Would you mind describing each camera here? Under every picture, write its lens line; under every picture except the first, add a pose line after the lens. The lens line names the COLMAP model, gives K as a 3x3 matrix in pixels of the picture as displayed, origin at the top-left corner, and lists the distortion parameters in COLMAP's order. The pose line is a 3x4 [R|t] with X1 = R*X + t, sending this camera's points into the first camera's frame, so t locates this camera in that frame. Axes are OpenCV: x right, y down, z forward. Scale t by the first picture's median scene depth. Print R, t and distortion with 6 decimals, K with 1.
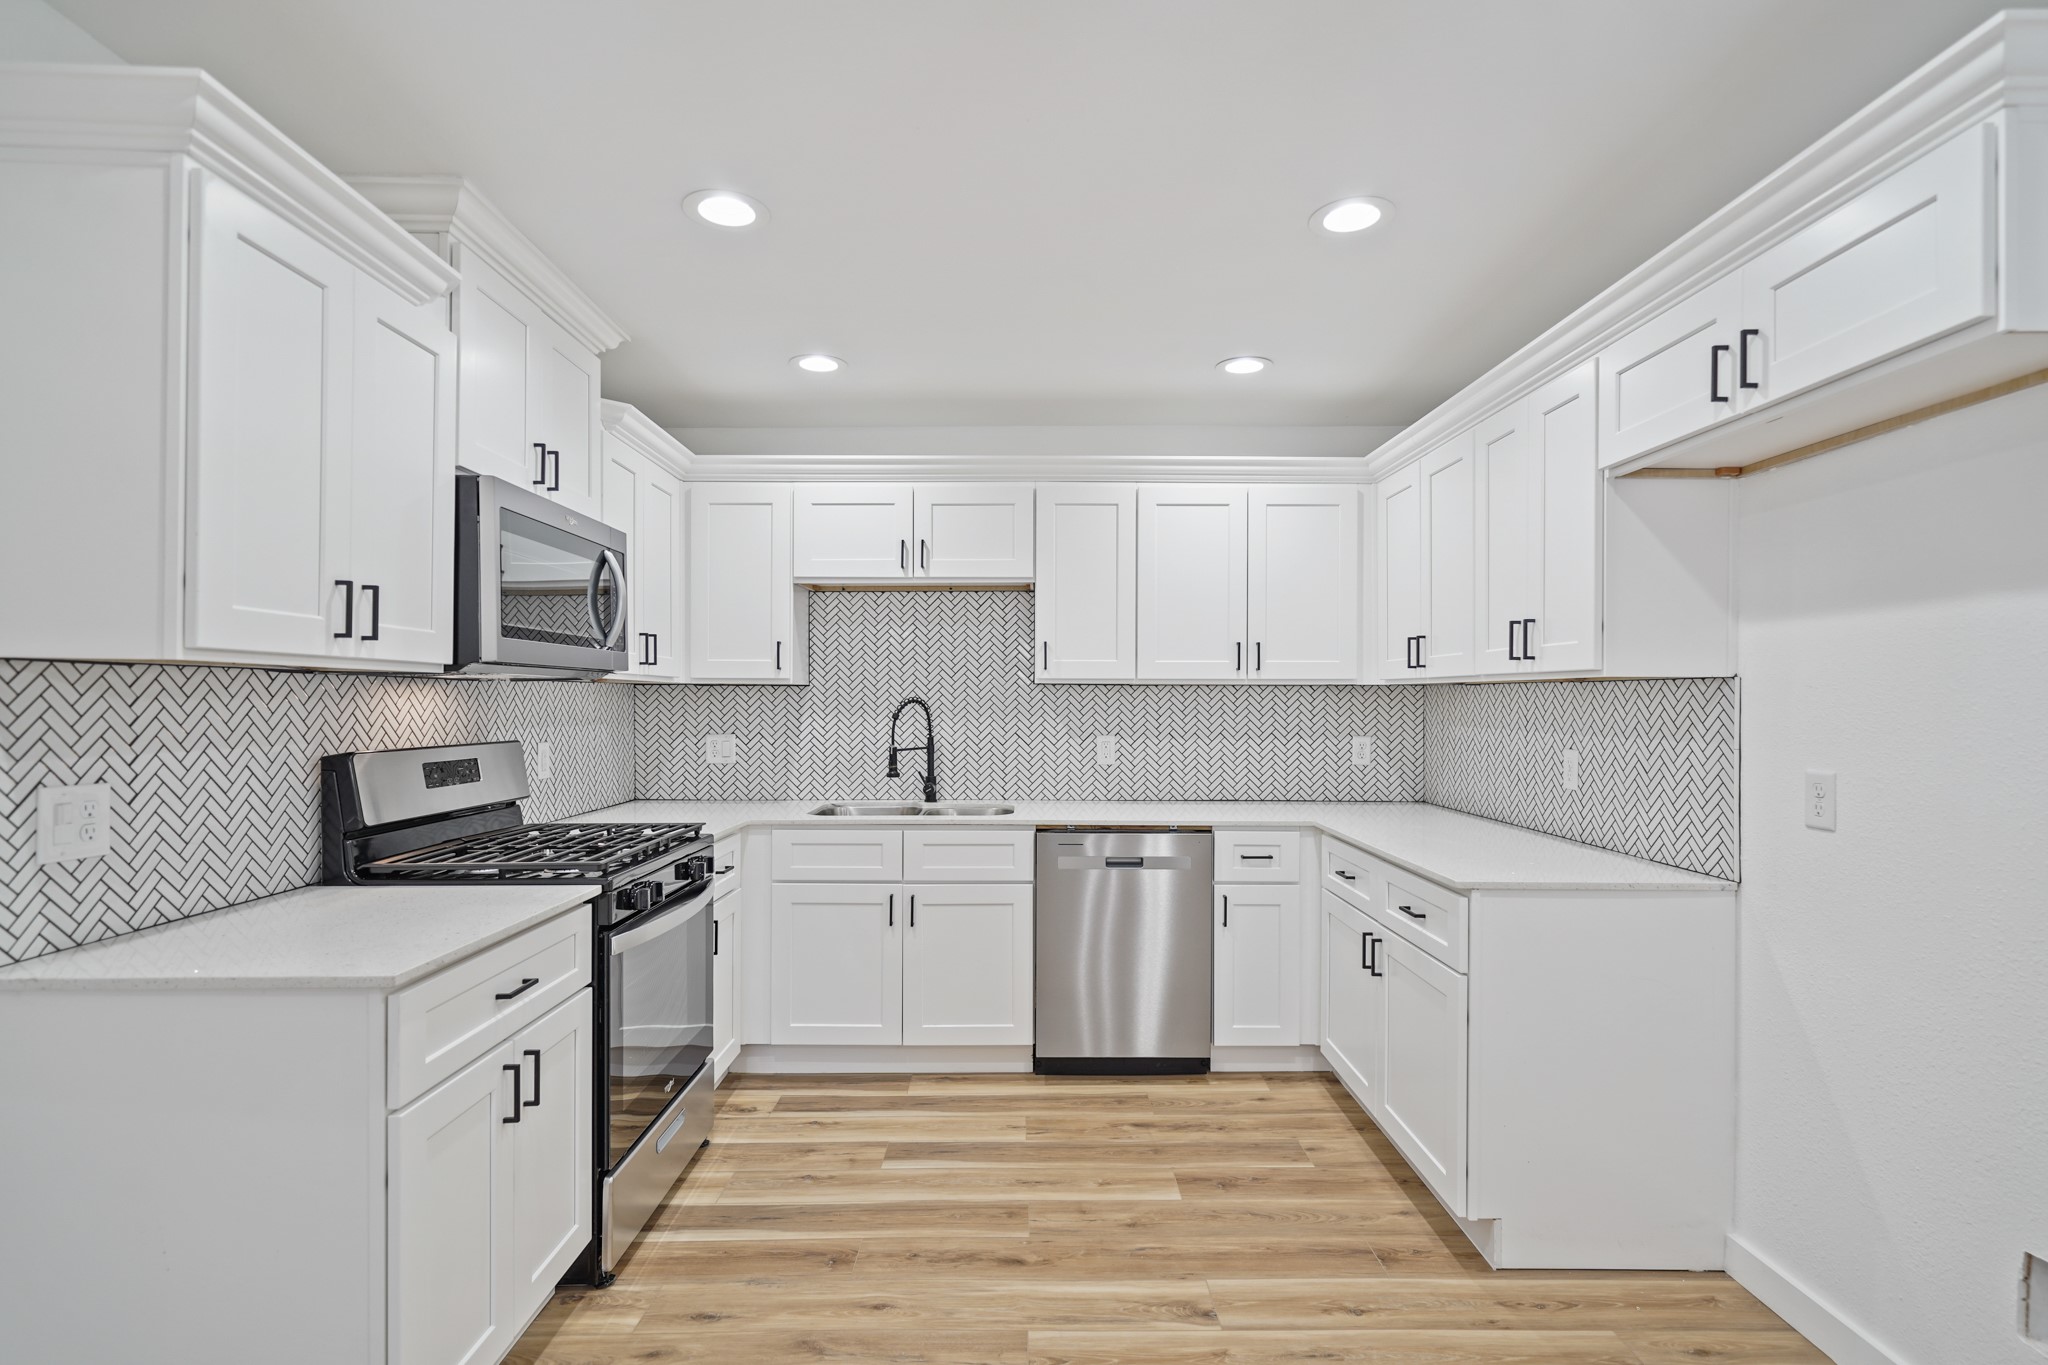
lens RADIAL K [[988.7, 0, 1016.7], [0, 988.7, 698.4], [0, 0, 1]] dist [-0.002997, -0.000361]
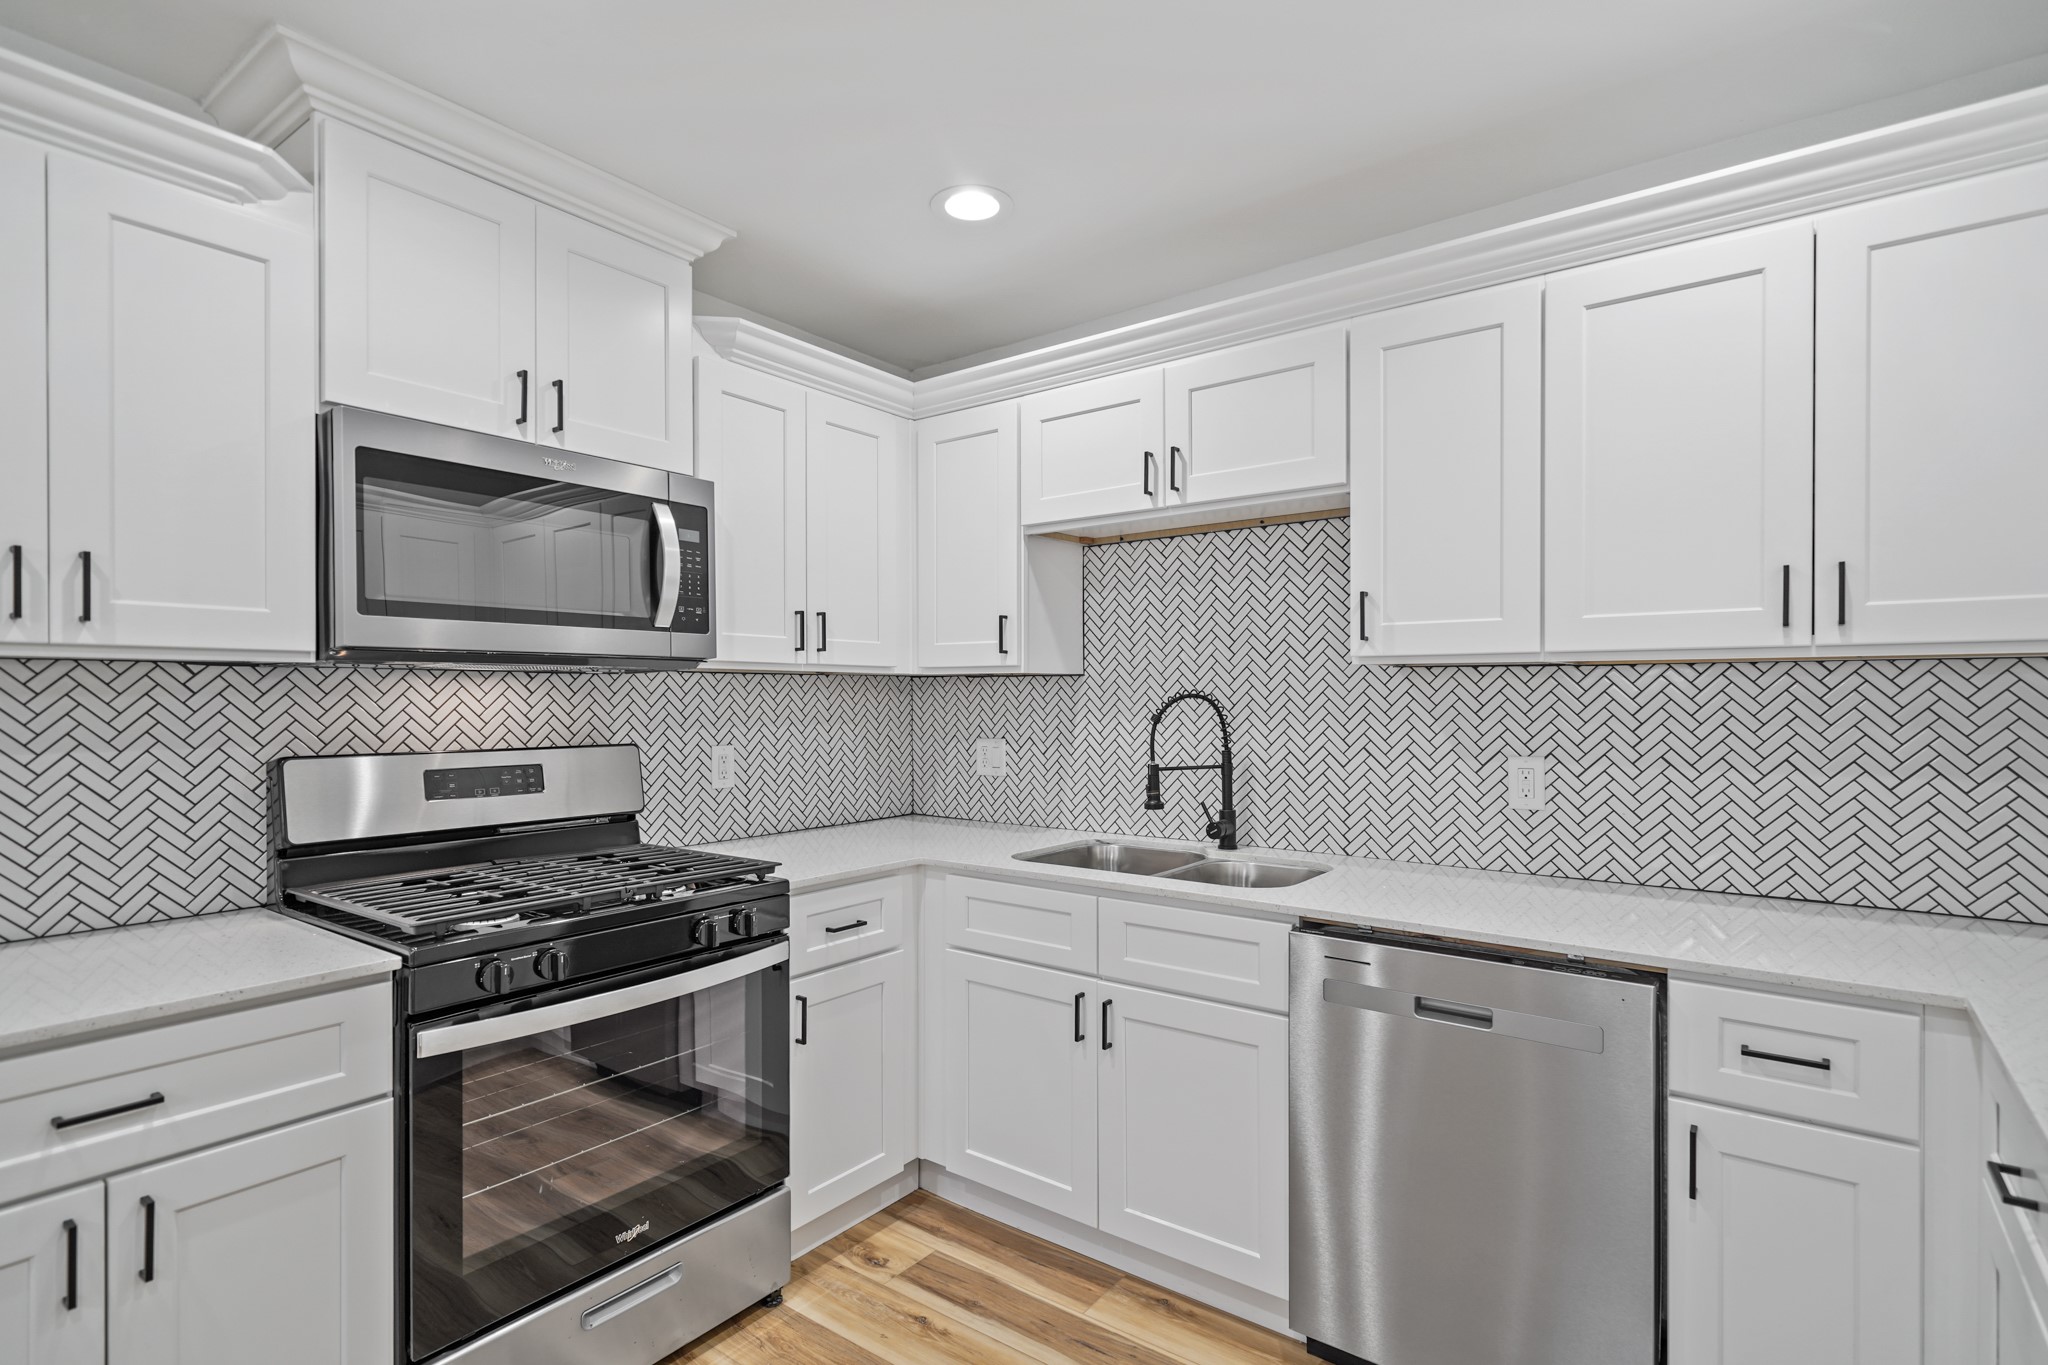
lens RADIAL K [[988.7, 0, 1016.7], [0, 988.7, 698.4], [0, 0, 1]] dist [-0.002997, -0.000361]
pose [[0.798343, -0.001350, -0.602202, 0.233883], [0.004103, 0.999986, 0.003197, 0.002104], [0.602189, -0.005023, 0.798338, 0.460226]]
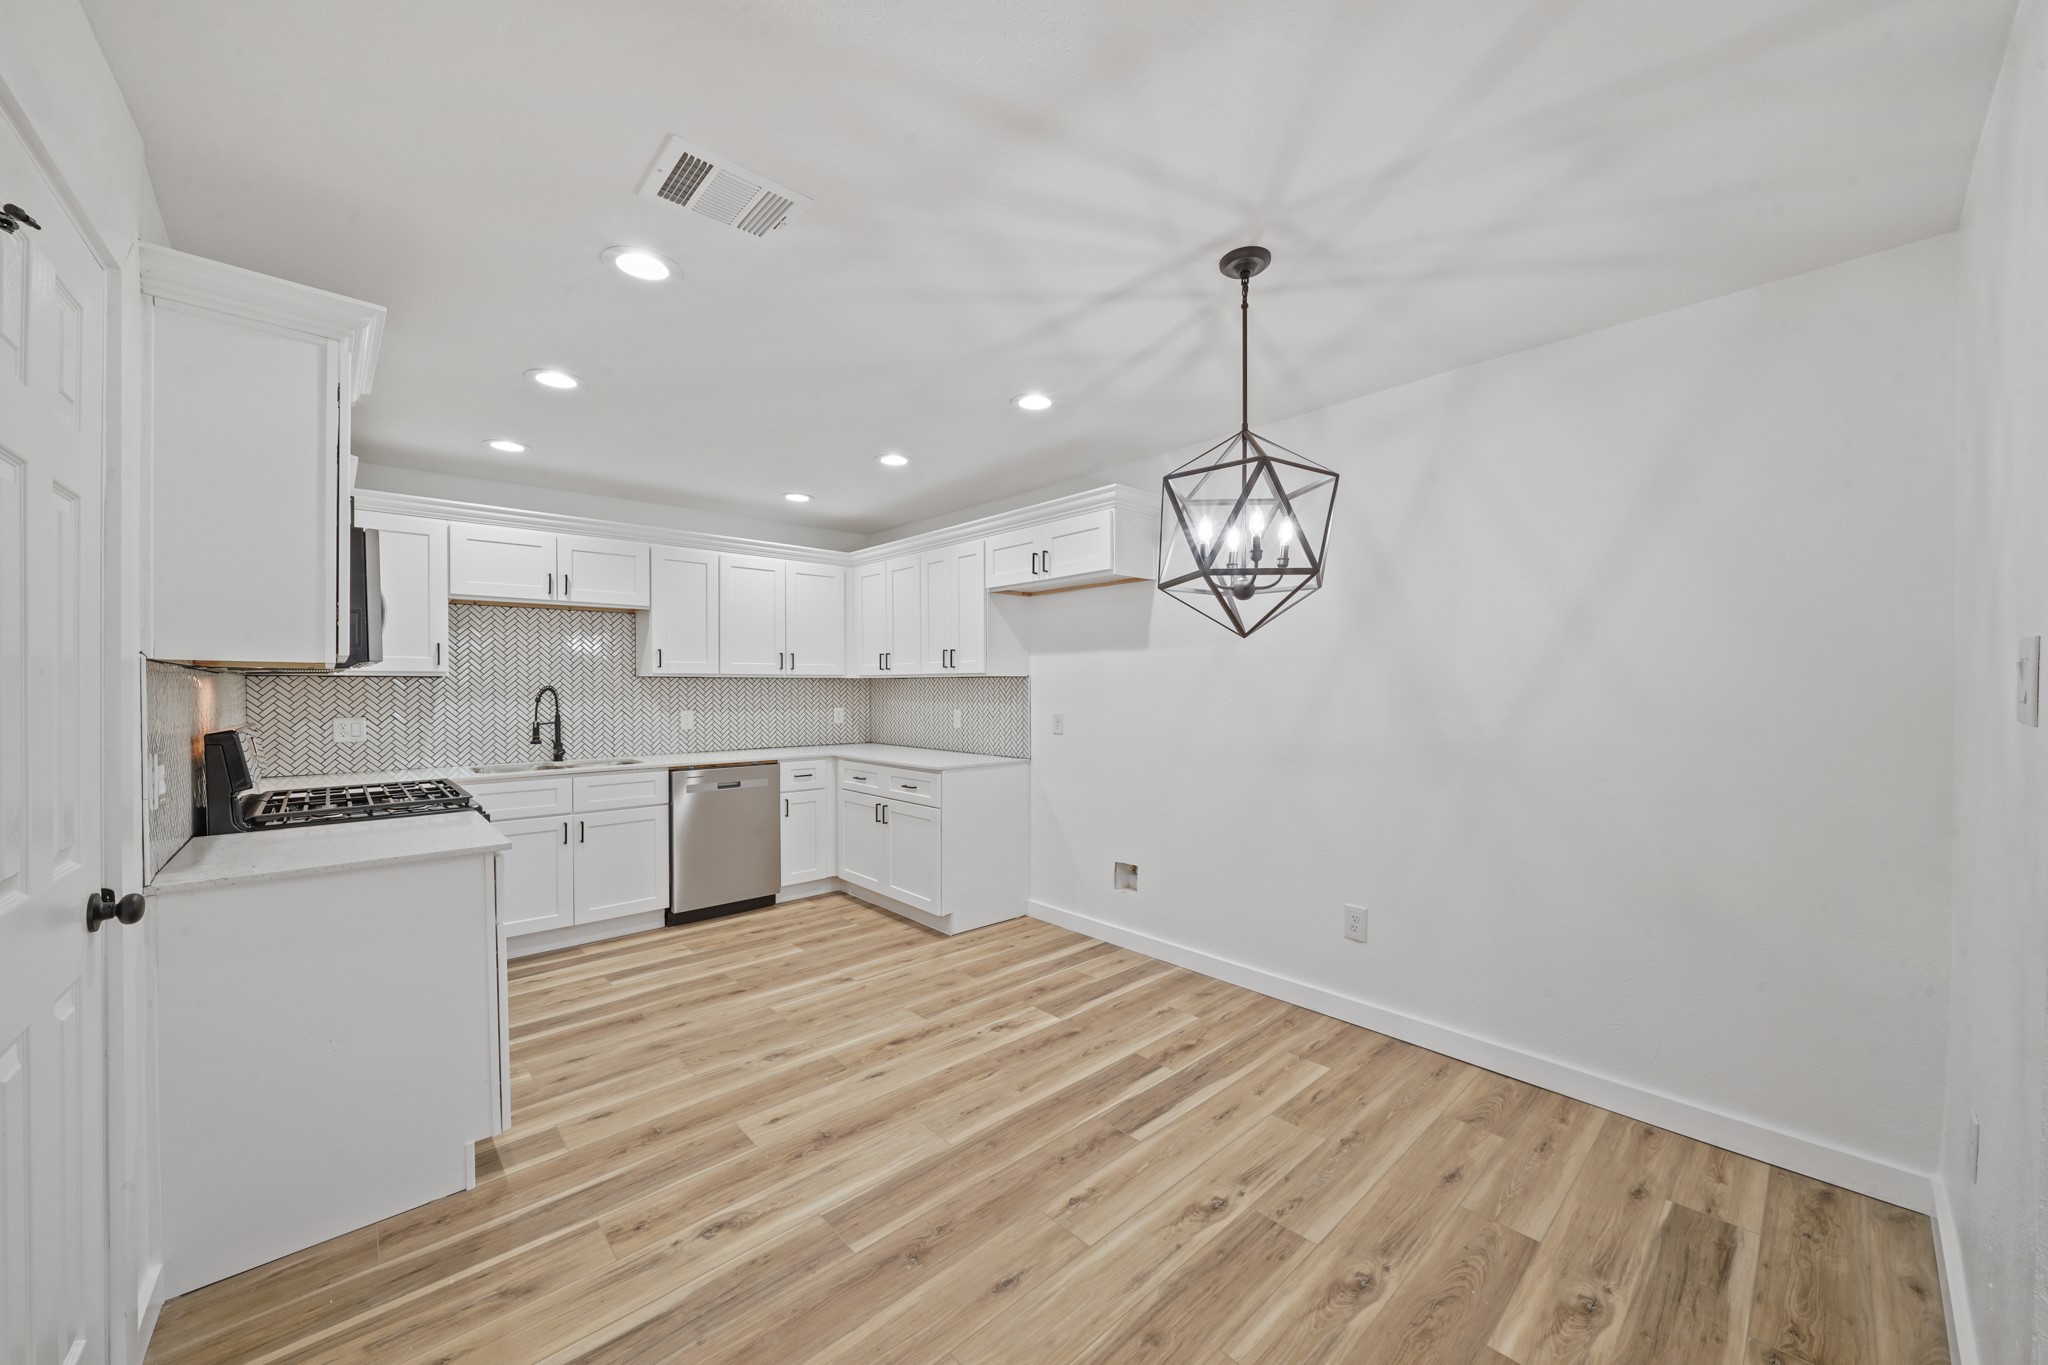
lens RADIAL K [[747.1, 0, 1033.2], [0, 747.1, 691.8], [0, 0, 1]] dist [-0.007379, -0.000322]
pose [[0.738179, -0.008653, 0.674550, -0.354007], [0.003382, 0.999953, 0.009127, -0.000306], [-0.674597, -0.004456, 0.738173, -0.263948]]
